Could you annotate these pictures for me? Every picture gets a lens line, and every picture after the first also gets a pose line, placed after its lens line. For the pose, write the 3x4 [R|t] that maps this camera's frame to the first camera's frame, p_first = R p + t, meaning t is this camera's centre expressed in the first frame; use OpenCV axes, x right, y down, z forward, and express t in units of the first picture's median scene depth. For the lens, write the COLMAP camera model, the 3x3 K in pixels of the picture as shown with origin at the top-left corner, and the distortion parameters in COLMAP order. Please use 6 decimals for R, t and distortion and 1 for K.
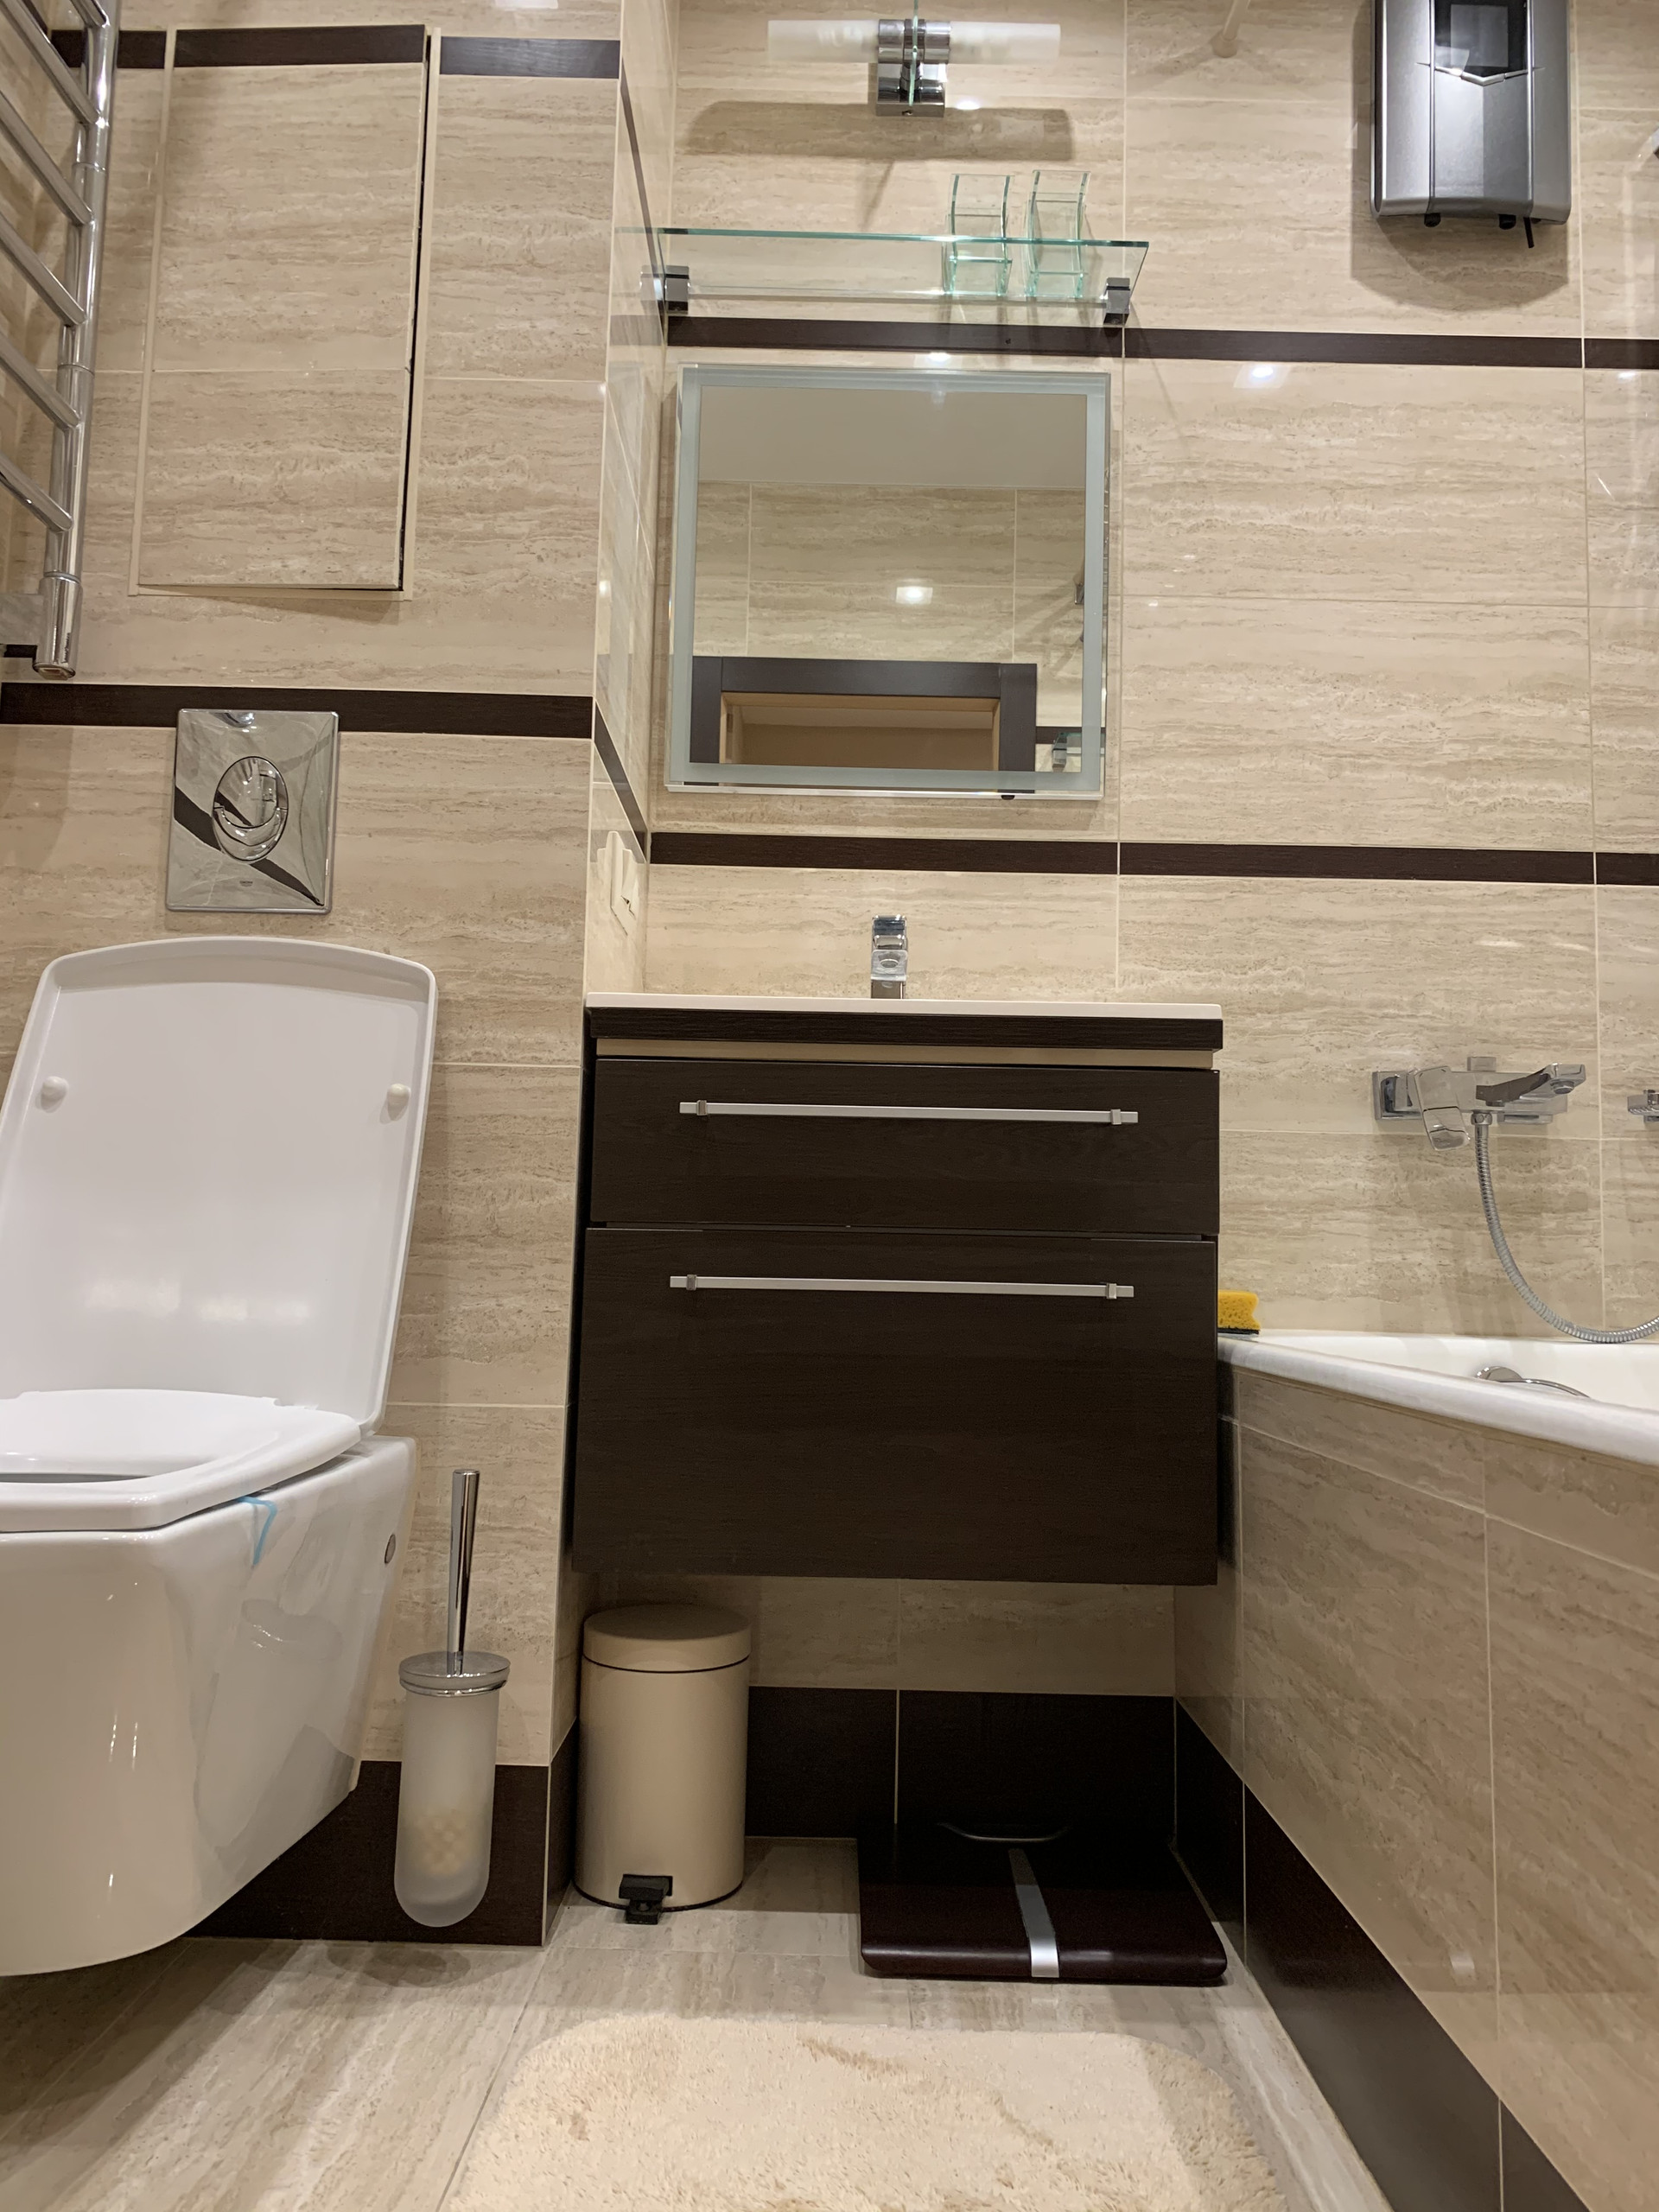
lens RADIAL K [[1691.3, 0, 834.2], [0, 1691.3, 1130.5], [0, 0, 1]] dist [0.023211, -0.029482]
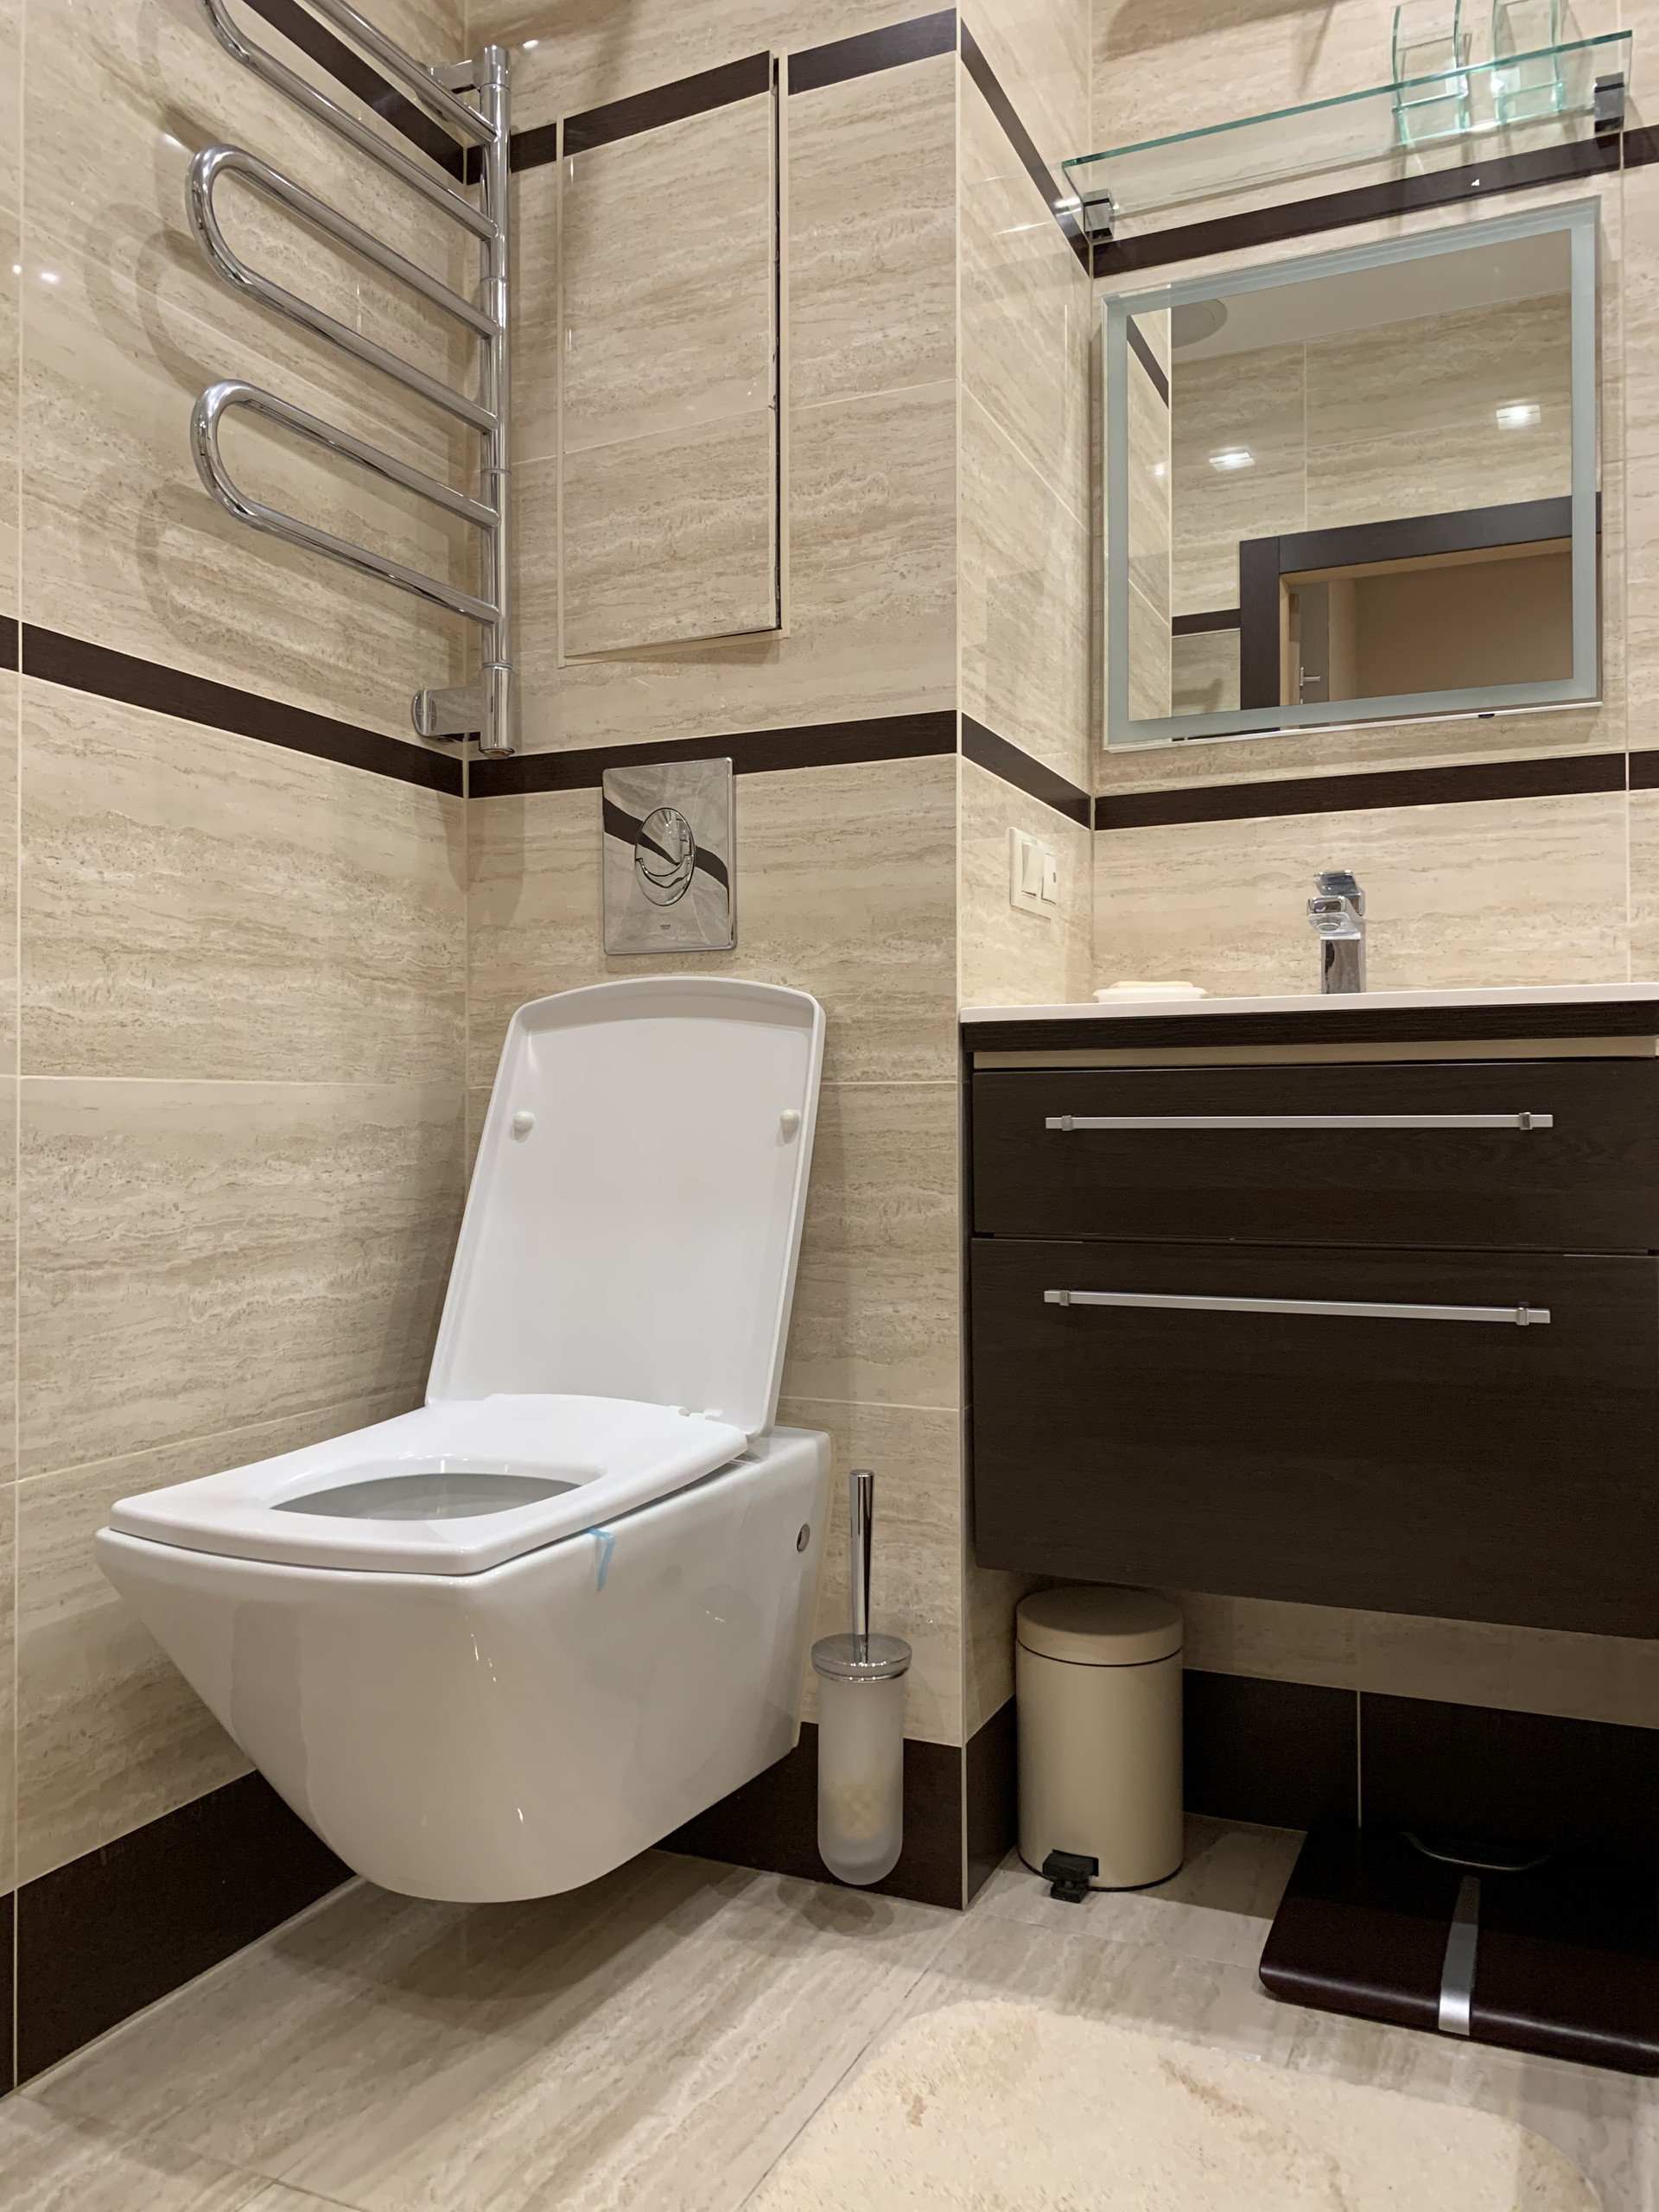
lens RADIAL K [[1691.3, 0, 860.2], [0, 1691.3, 1119.9], [0, 0, 1]] dist [0.023211, -0.029482]
pose [[0.913844, -0.024596, -0.405320, 0.159964], [0.060167, 0.995348, 0.075253, -0.073440], [0.401583, -0.093156, 0.911072, 0.035914]]
